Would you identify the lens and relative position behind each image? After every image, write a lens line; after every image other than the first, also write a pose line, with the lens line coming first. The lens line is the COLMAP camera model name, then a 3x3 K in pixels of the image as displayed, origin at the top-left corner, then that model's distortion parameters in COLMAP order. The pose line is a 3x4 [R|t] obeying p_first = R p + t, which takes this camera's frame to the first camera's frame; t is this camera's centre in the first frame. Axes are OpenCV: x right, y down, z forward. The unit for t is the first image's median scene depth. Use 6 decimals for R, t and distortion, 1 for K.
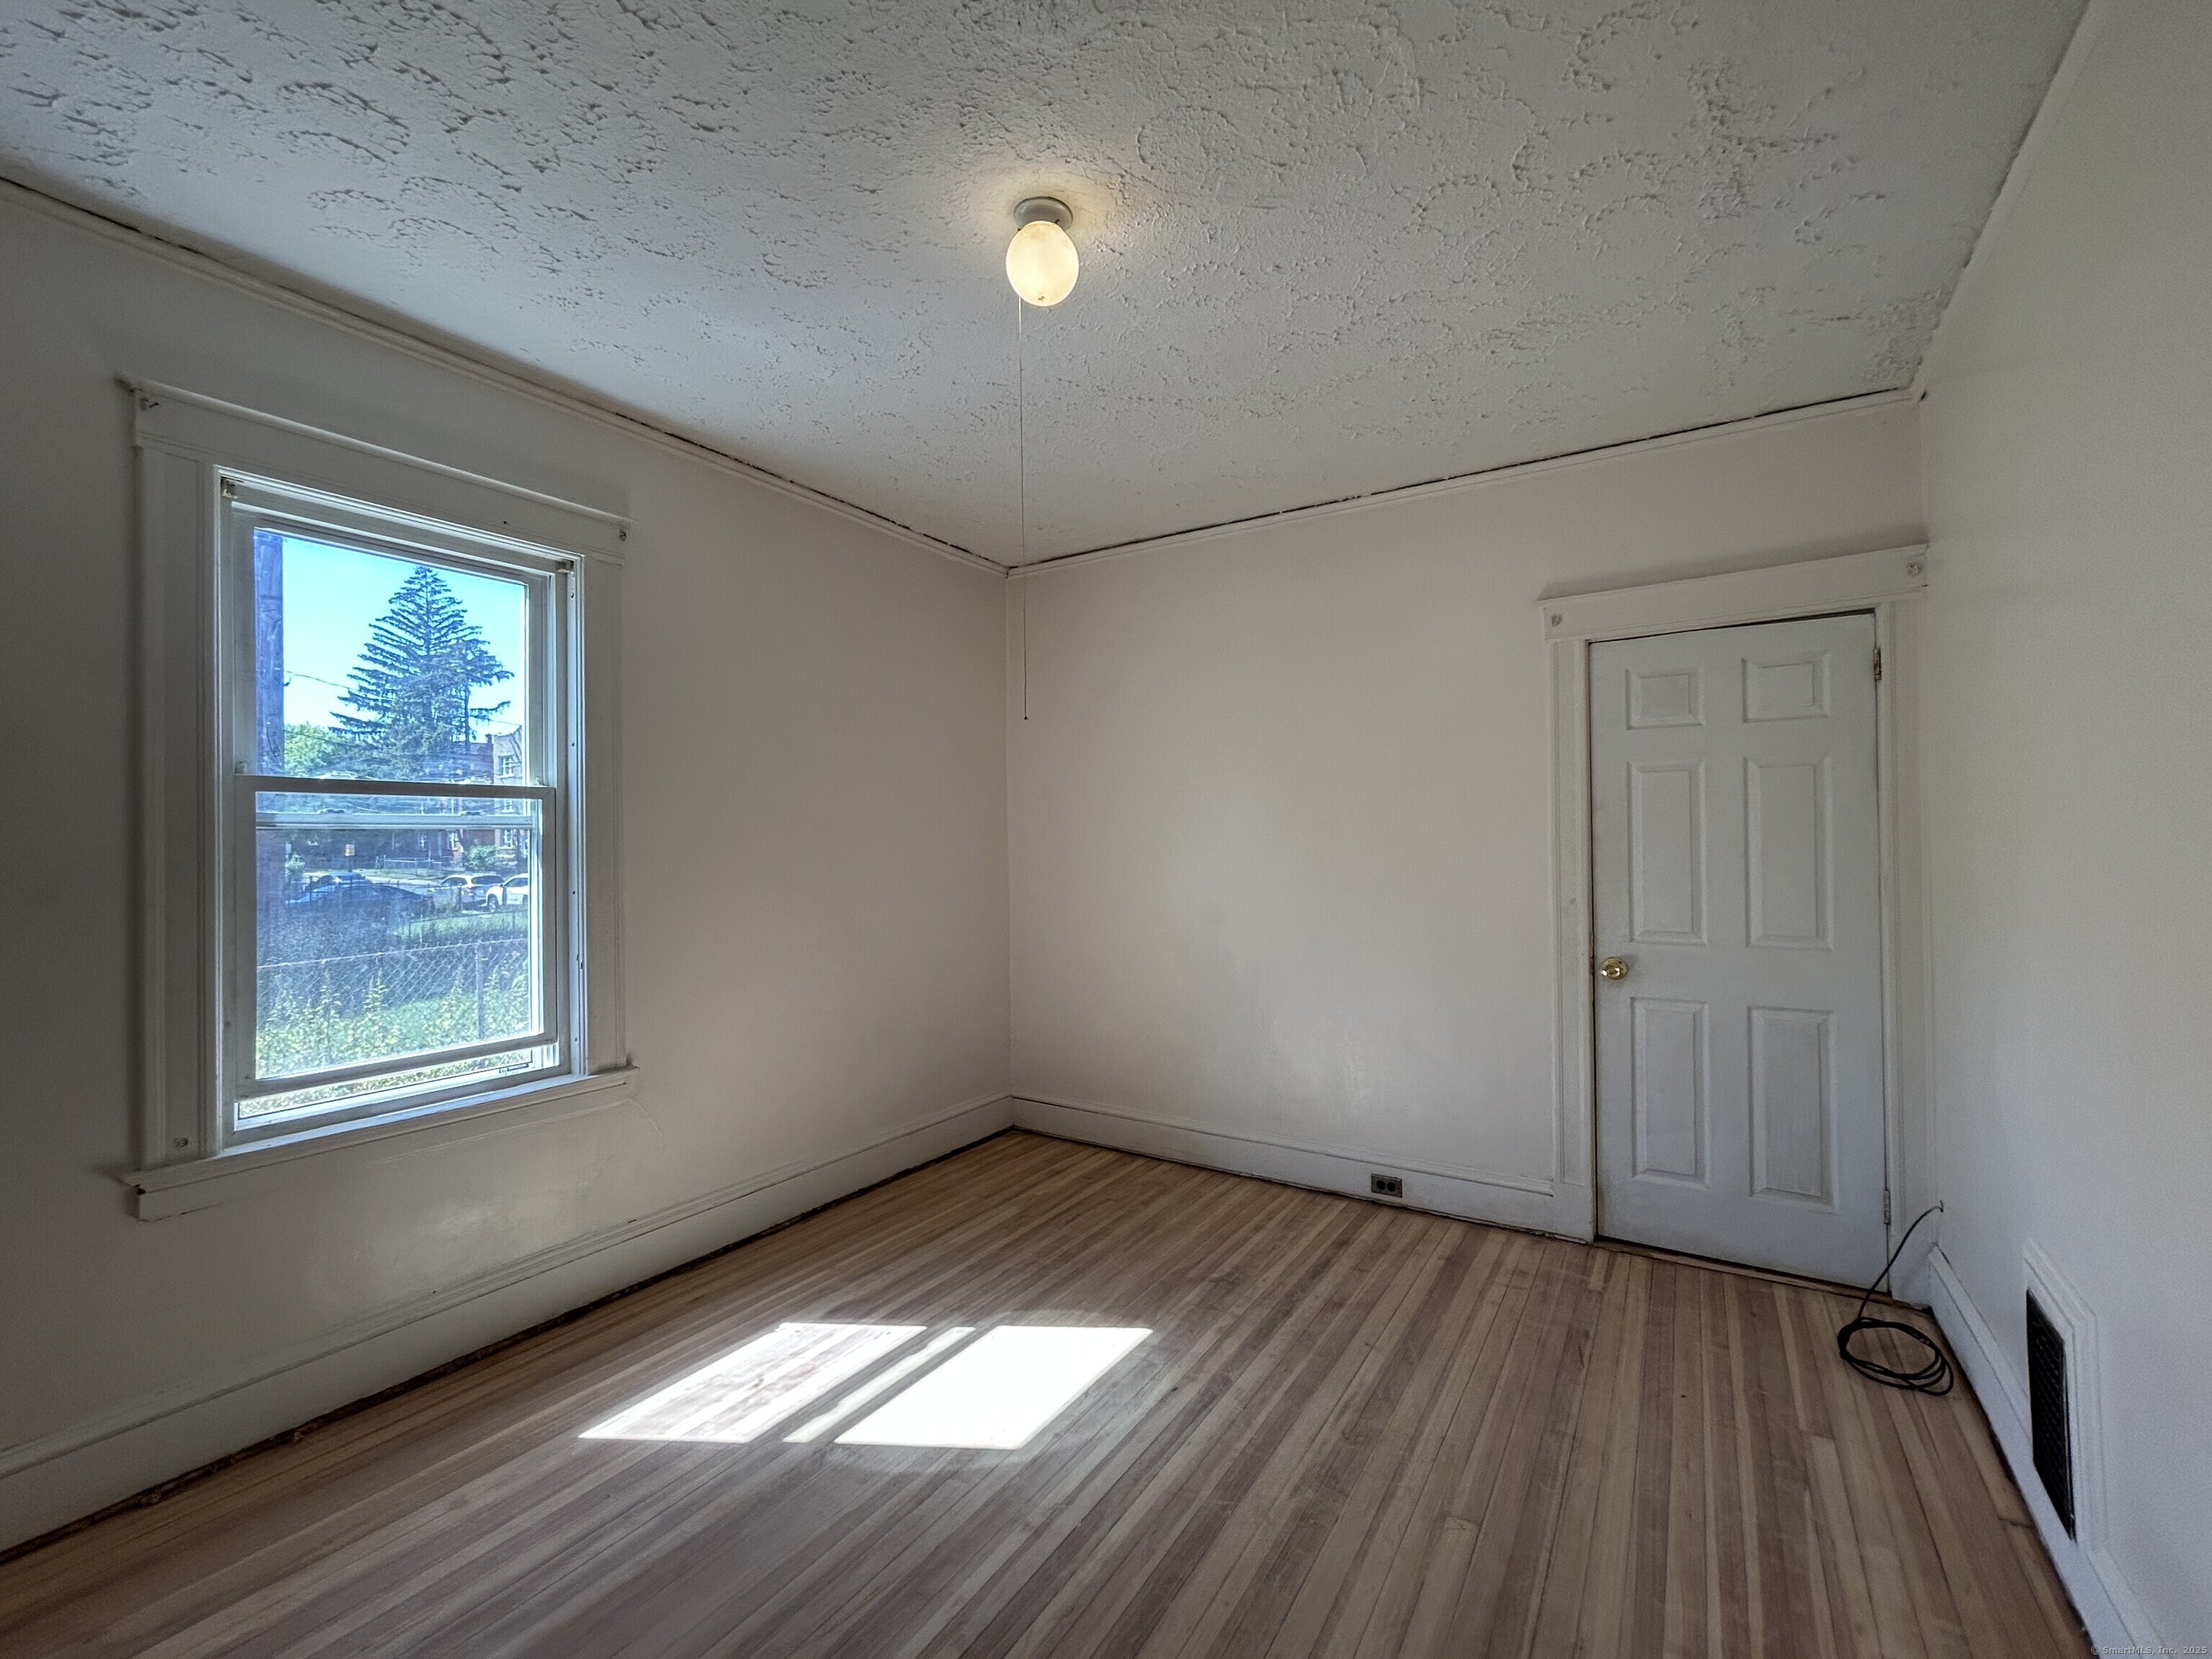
lens RADIAL K [[931.5, 0, 1106.0], [0, 931.5, 829.5], [0, 0, 1]] dist [-0.000383, 0.000397]
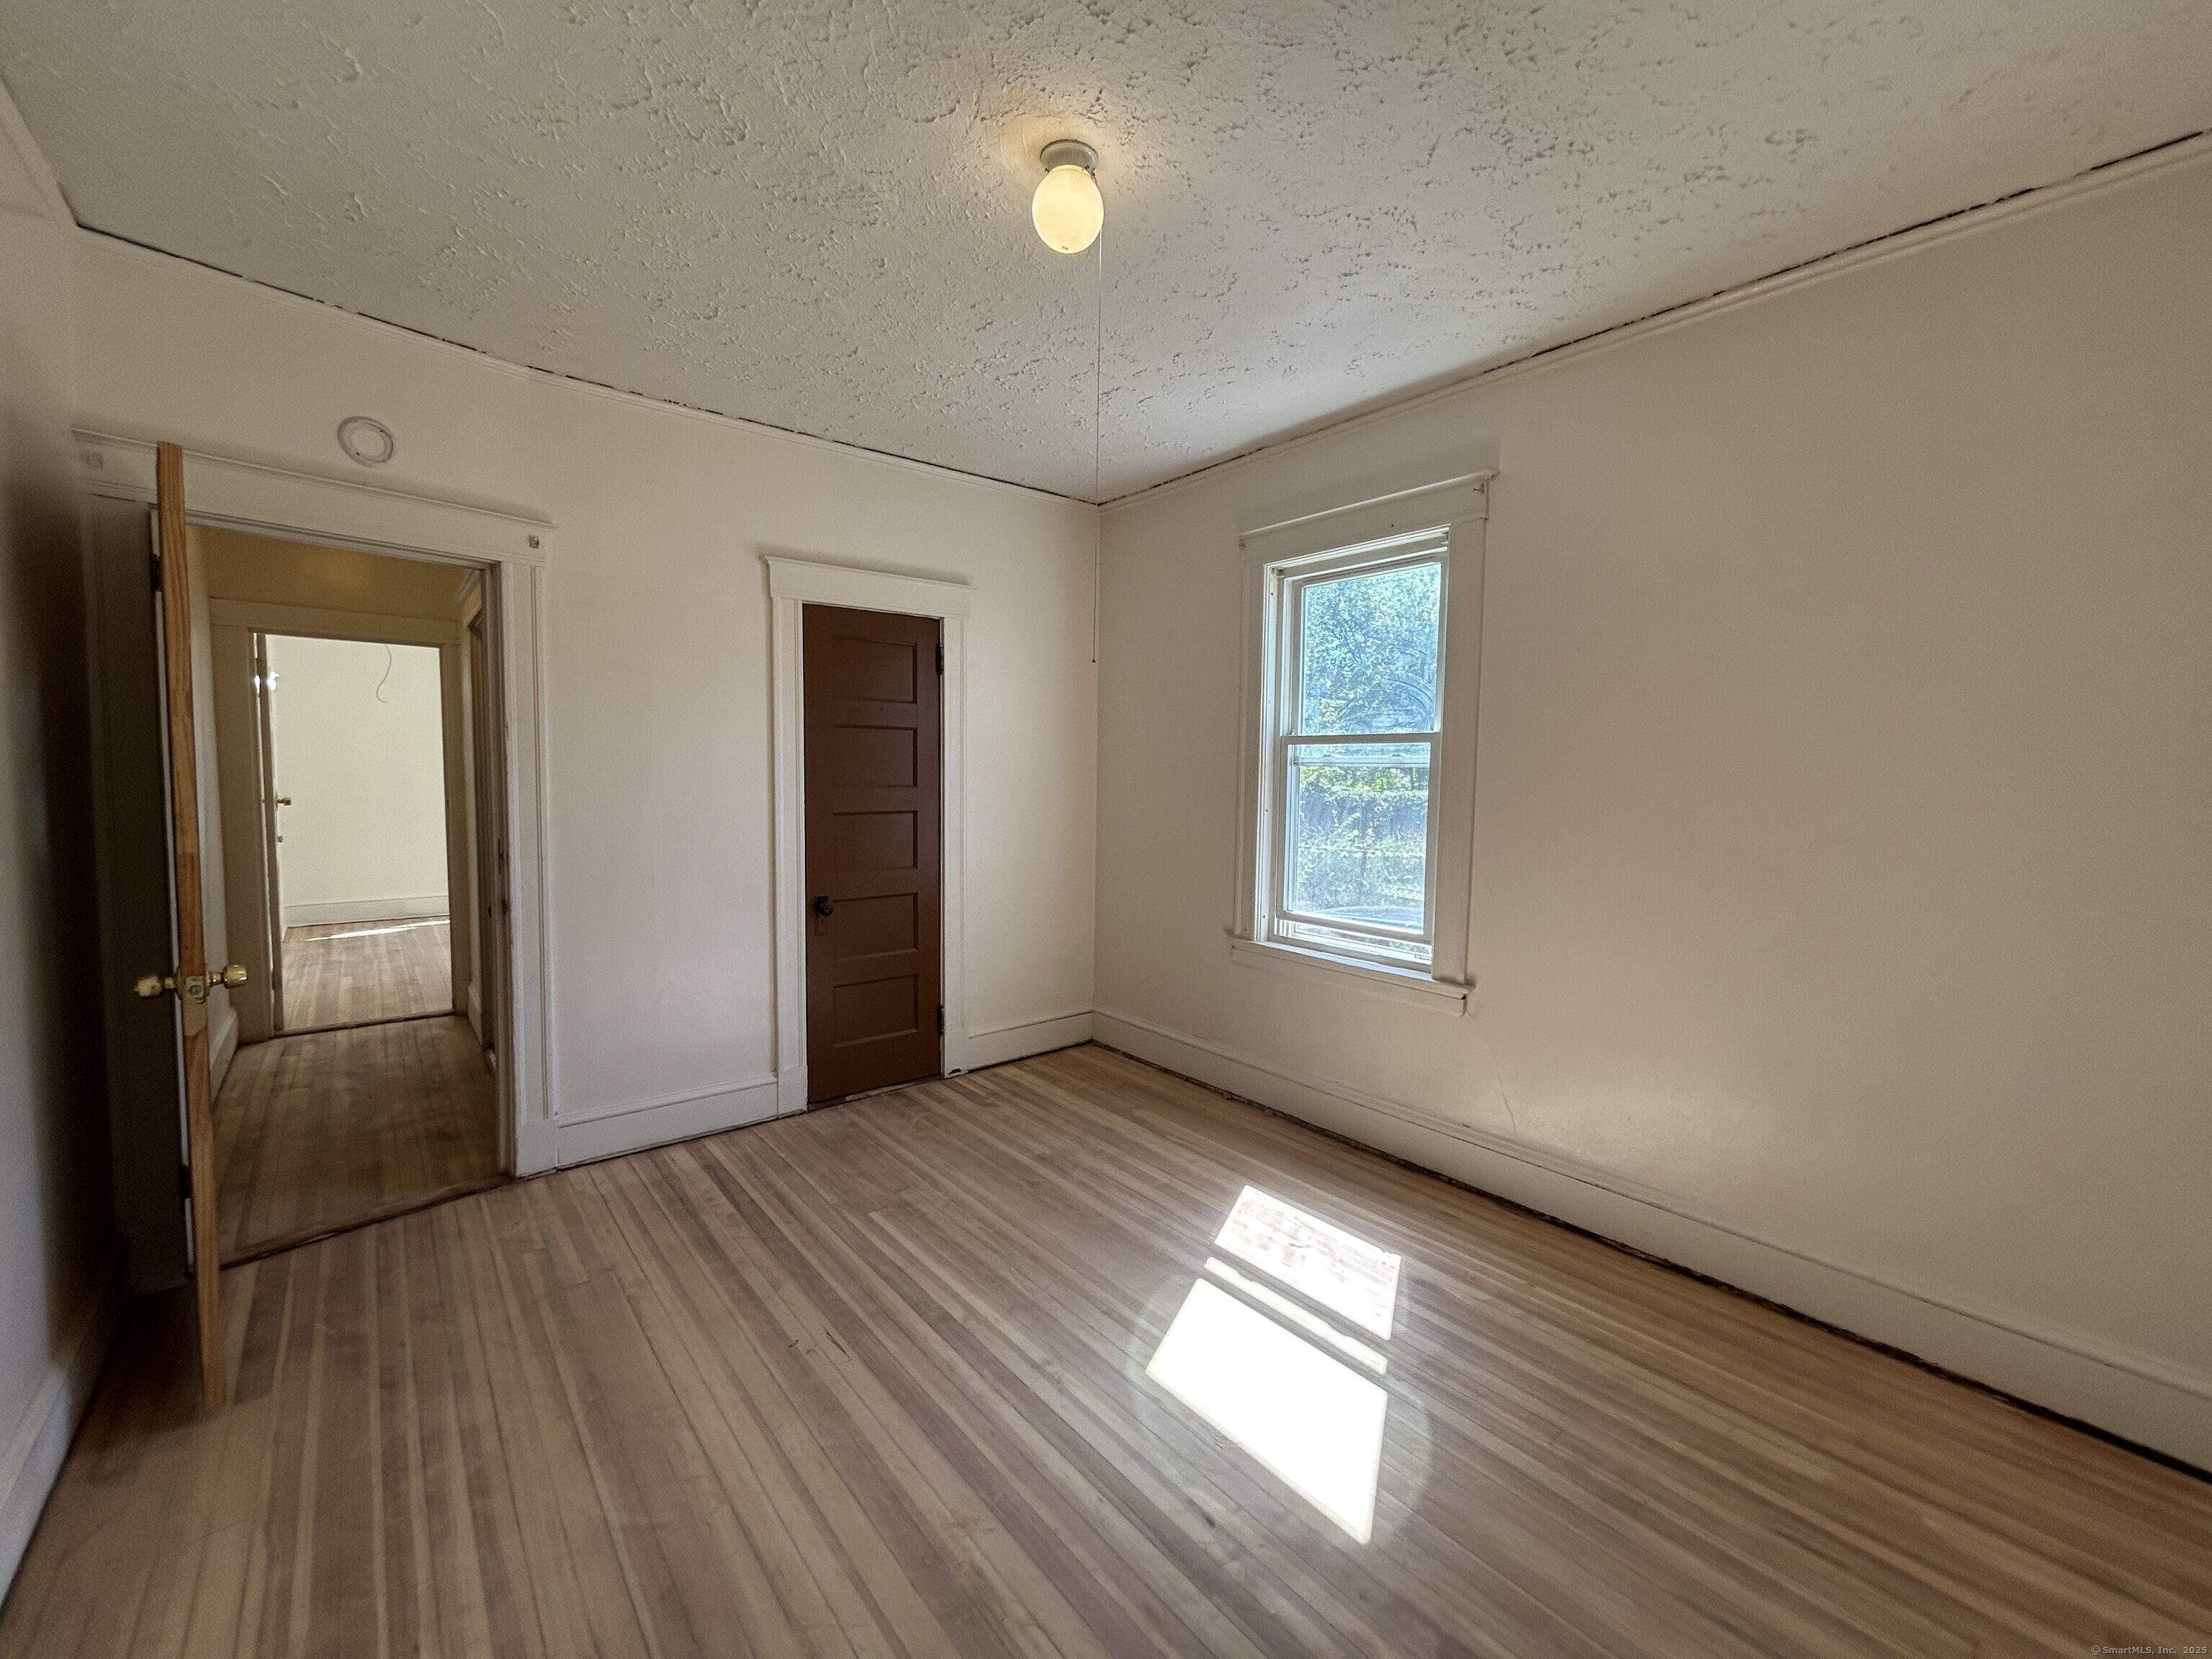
lens RADIAL K [[889.9, 0, 1099.5], [0, 889.9, 824.6], [0, 0, 1]] dist [-0.002669, 0.000610]
pose [[-0.303325, 0.064115, -0.950728, 0.657943], [-0.002979, 0.997665, 0.068231, -0.003295], [0.952882, 0.023529, -0.302426, 0.994348]]
